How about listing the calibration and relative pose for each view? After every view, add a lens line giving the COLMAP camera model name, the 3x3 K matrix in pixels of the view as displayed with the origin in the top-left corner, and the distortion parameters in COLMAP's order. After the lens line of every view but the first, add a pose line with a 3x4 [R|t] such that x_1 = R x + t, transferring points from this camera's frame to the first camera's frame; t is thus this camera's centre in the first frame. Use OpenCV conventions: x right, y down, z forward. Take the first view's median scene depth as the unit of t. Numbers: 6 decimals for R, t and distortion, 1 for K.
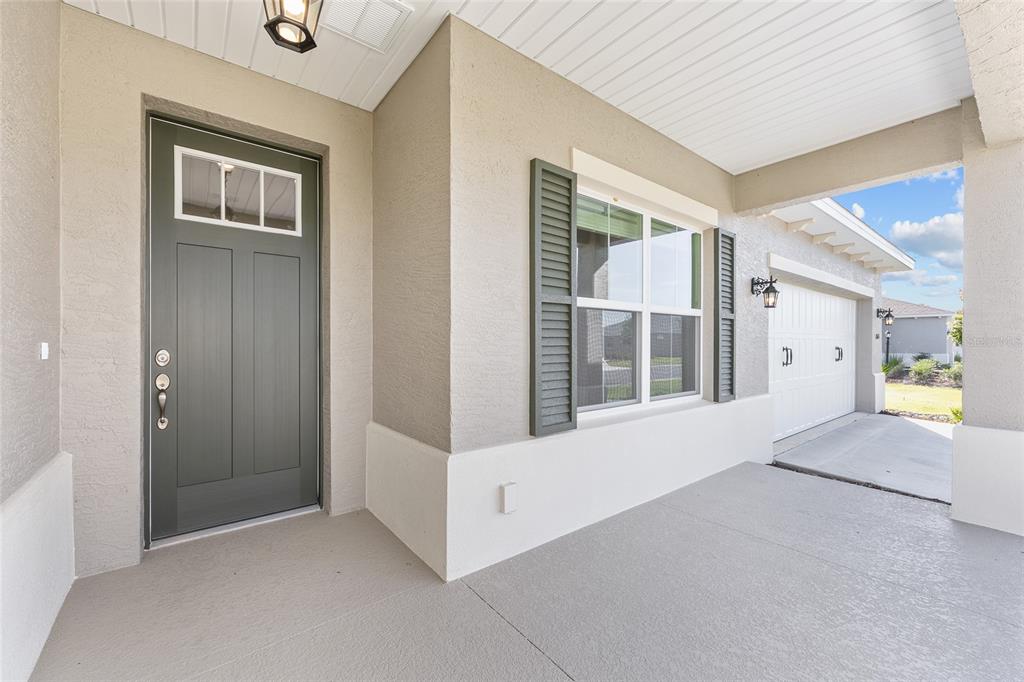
lens RADIAL K [[409.4, 0, 512.7], [0, 409.4, 341.8], [0, 0, 1]] dist [-0.002333, 0.000572]
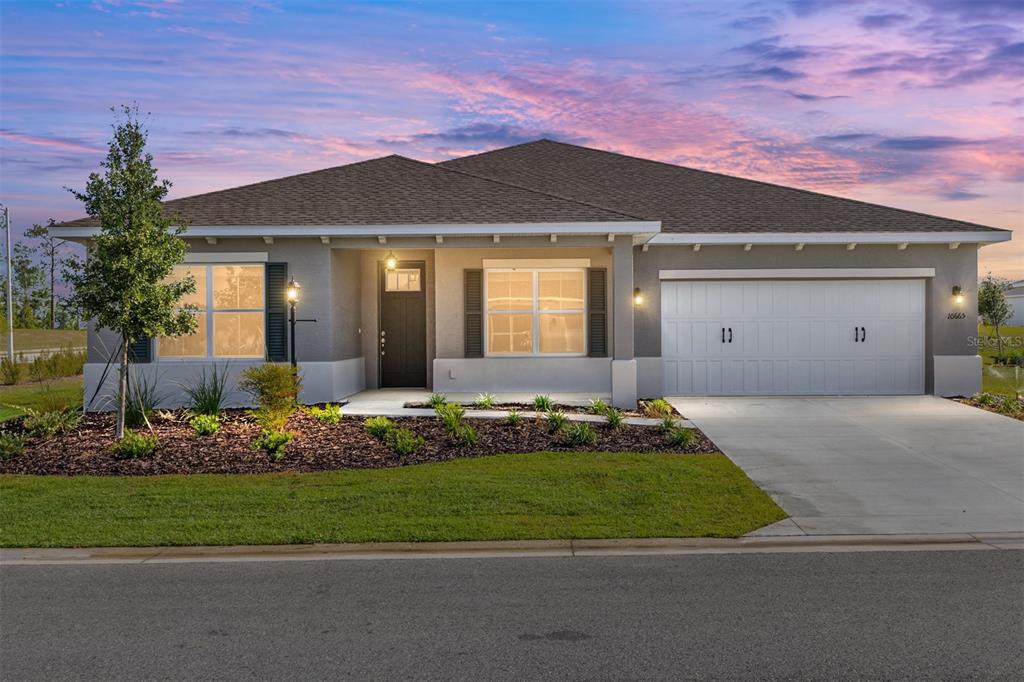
lens RADIAL K [[902.1, 0, 512.0], [0, 902.1, 341.0], [0, 0, 1]] dist [-0.001479, 0.000119]
pose [[0.784783, -0.005003, -0.619750, 4.750639], [0.009812, 0.999942, 0.004353, 0.081232], [0.619692, -0.009497, 0.784787, -4.325745]]
